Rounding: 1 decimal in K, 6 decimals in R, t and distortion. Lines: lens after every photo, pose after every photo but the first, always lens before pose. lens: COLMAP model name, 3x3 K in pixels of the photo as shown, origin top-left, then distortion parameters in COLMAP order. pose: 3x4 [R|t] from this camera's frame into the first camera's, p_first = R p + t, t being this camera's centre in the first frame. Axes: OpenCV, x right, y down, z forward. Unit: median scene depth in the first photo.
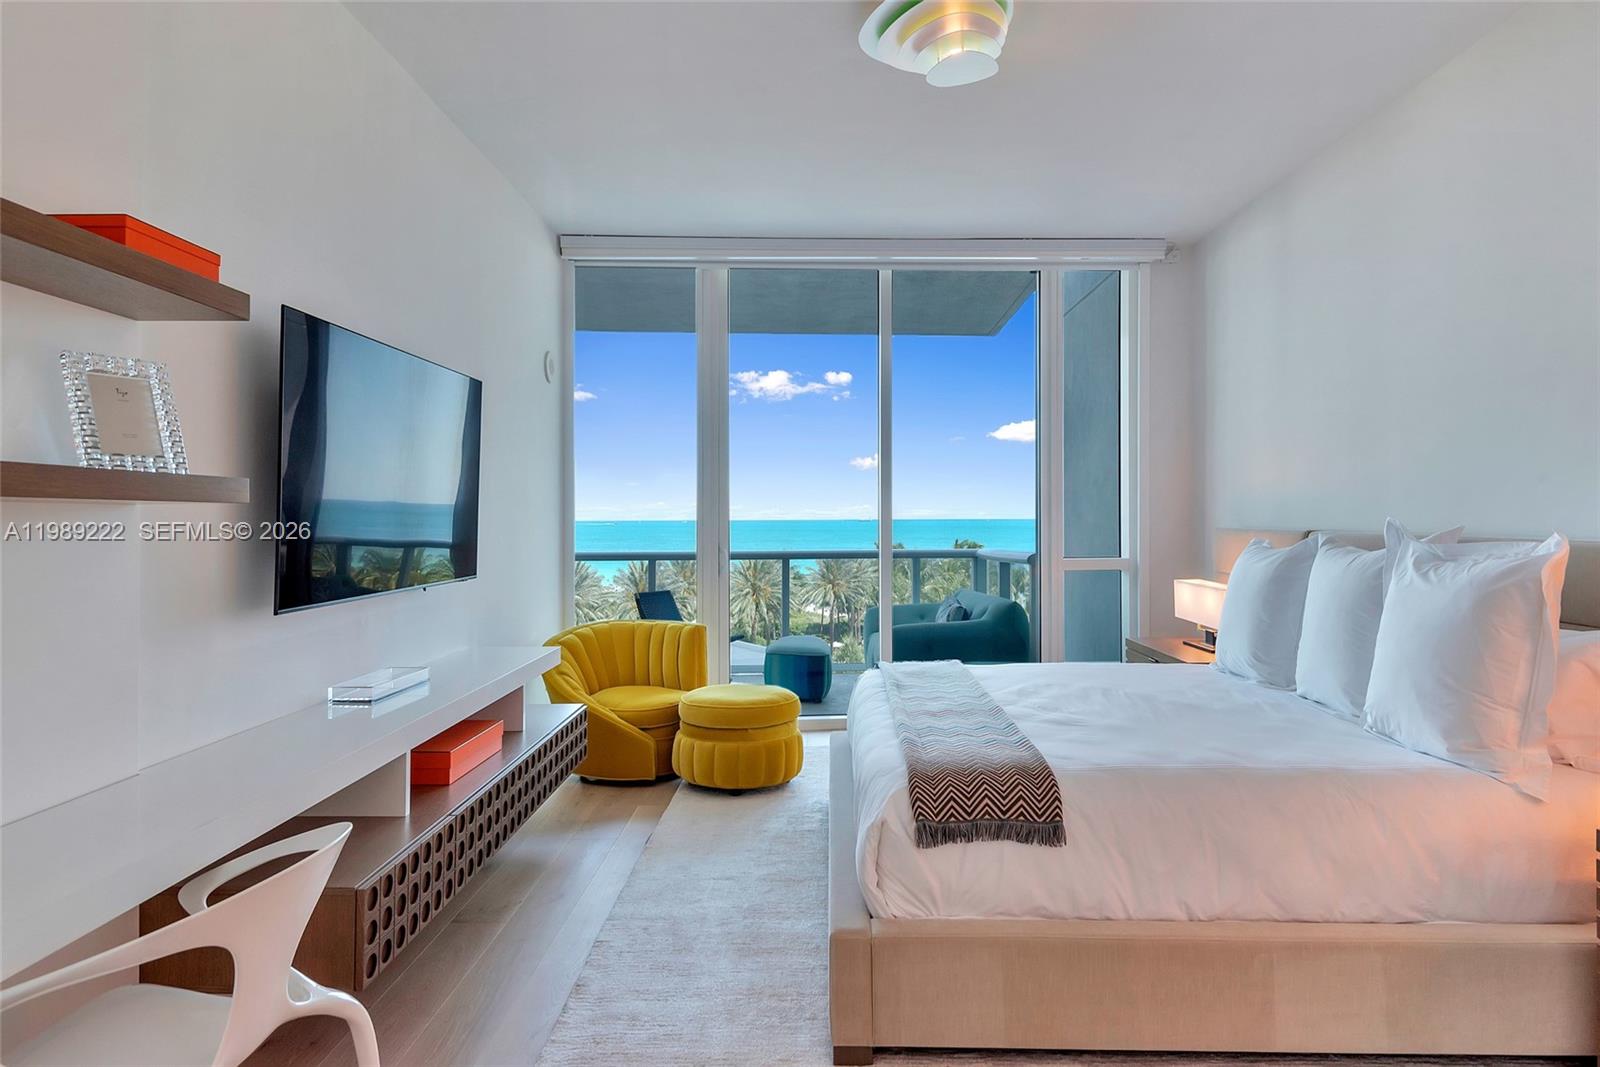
lens RADIAL K [[936.9, 0, 799.8], [0, 936.9, 463.1], [0, 0, 1]] dist [0.026436, -0.030562]
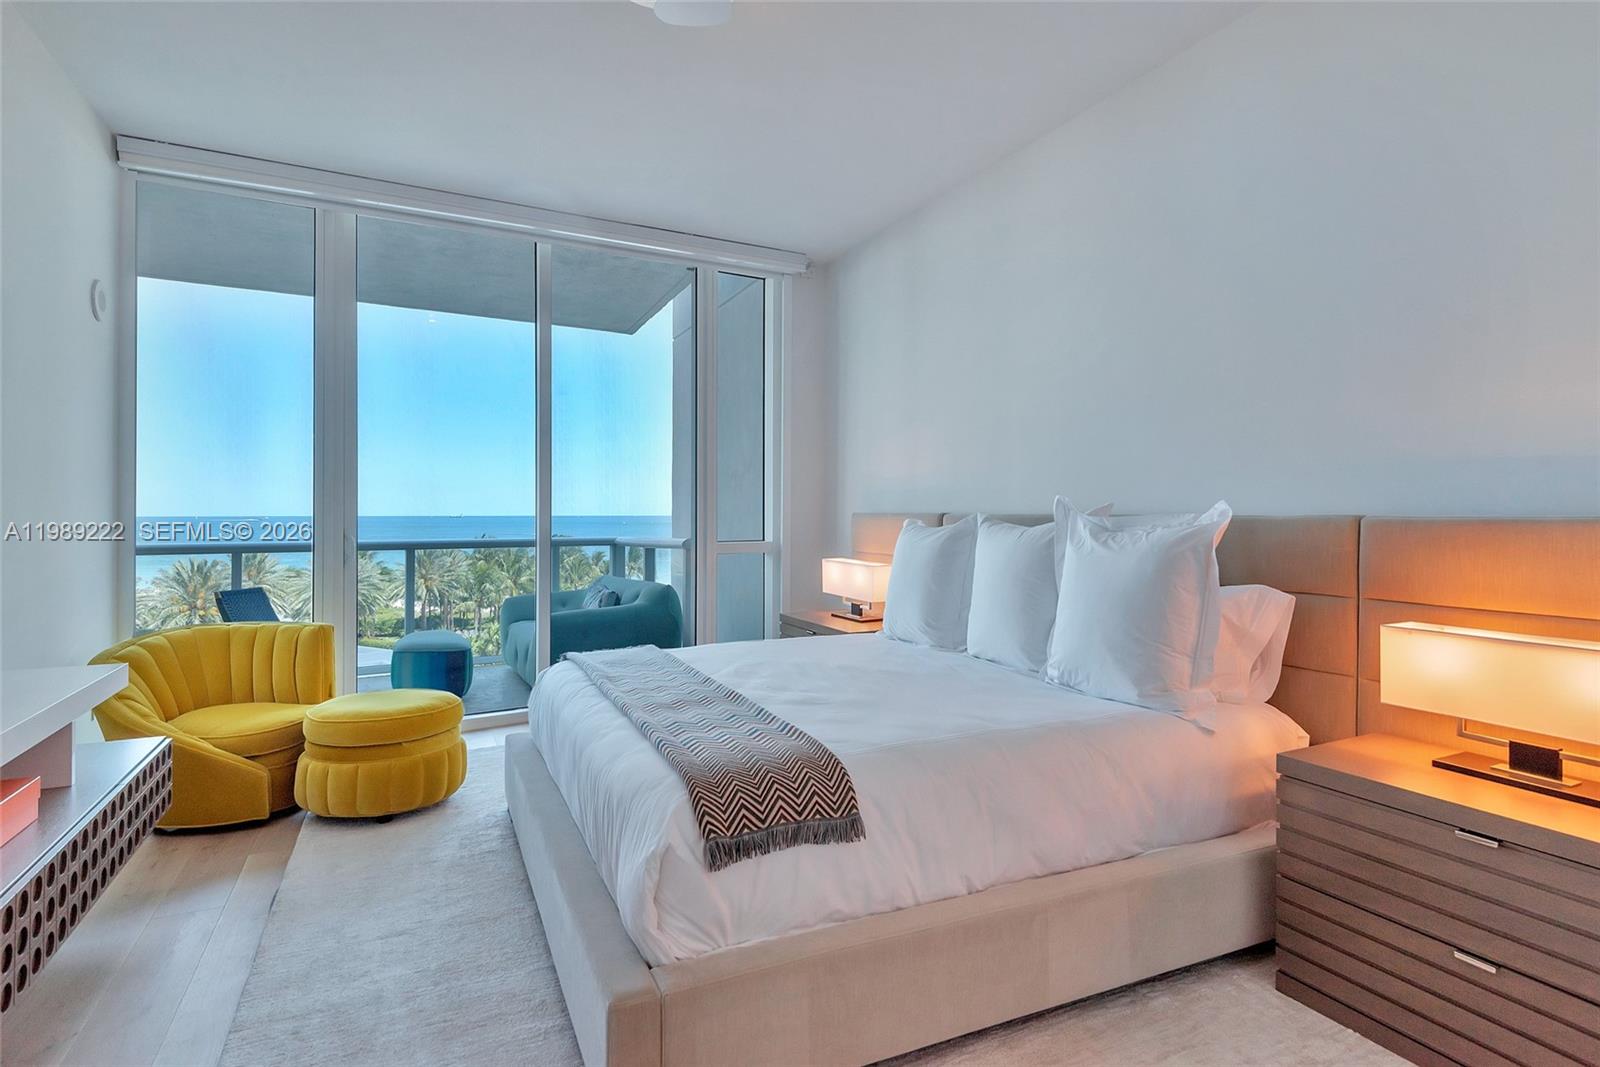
lens RADIAL K [[831.7, 0, 805.0], [0, 831.7, 489.1], [0, 0, 1]] dist [0.032948, -0.029517]
pose [[0.893200, 0.017384, 0.449324, -0.071074], [-0.029694, 0.999352, 0.020364, 0.025717], [-0.448679, -0.031531, 0.893137, 0.156831]]
